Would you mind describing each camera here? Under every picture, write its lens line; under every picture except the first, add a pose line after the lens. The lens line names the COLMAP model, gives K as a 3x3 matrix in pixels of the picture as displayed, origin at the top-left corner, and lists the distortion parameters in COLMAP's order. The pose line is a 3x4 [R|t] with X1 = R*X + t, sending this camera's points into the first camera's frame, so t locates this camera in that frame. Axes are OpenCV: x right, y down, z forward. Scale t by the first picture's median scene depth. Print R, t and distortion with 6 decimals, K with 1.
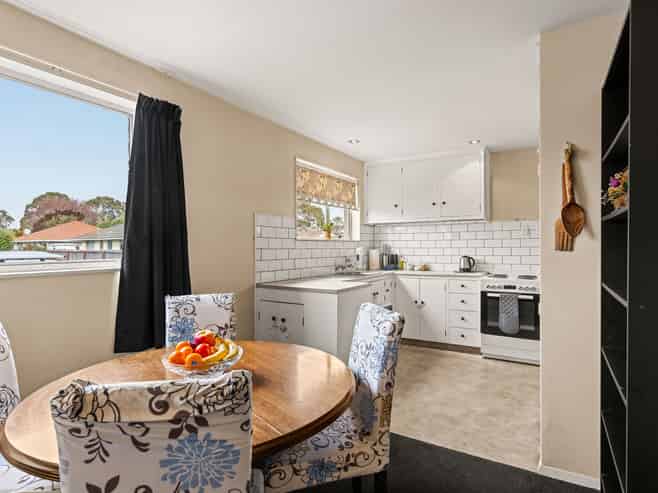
lens RADIAL K [[355.2, 0, 329.6], [0, 355.2, 245.2], [0, 0, 1]] dist [0.000872, -0.000009]
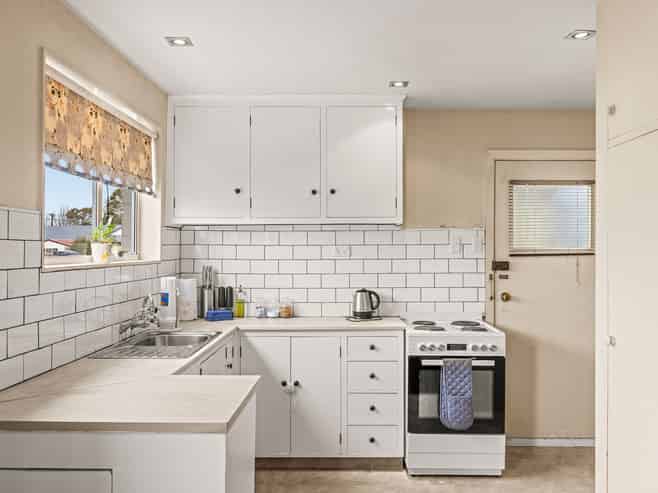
lens RADIAL K [[567.9, 0, 329.8], [0, 567.9, 246.8], [0, 0, 1]] dist [0.001931, -0.007241]
pose [[0.856769, 0.004947, 0.515676, -0.121458], [-0.004978, 0.999987, -0.001322, -0.035193], [-0.515676, -0.001434, 0.856782, 0.278193]]
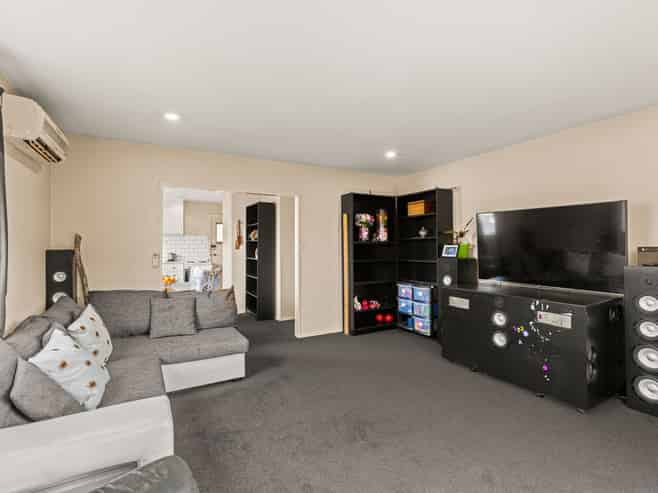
lens RADIAL K [[315.5, 0, 329.5], [0, 315.5, 244.5], [0, 0, 1]] dist [0.000527, 0.000016]
pose [[0.473450, 0.006391, 0.880798, -0.740224], [-0.000959, 0.999977, -0.006740, -0.004519], [-0.880820, 0.002347, 0.473445, -0.582981]]
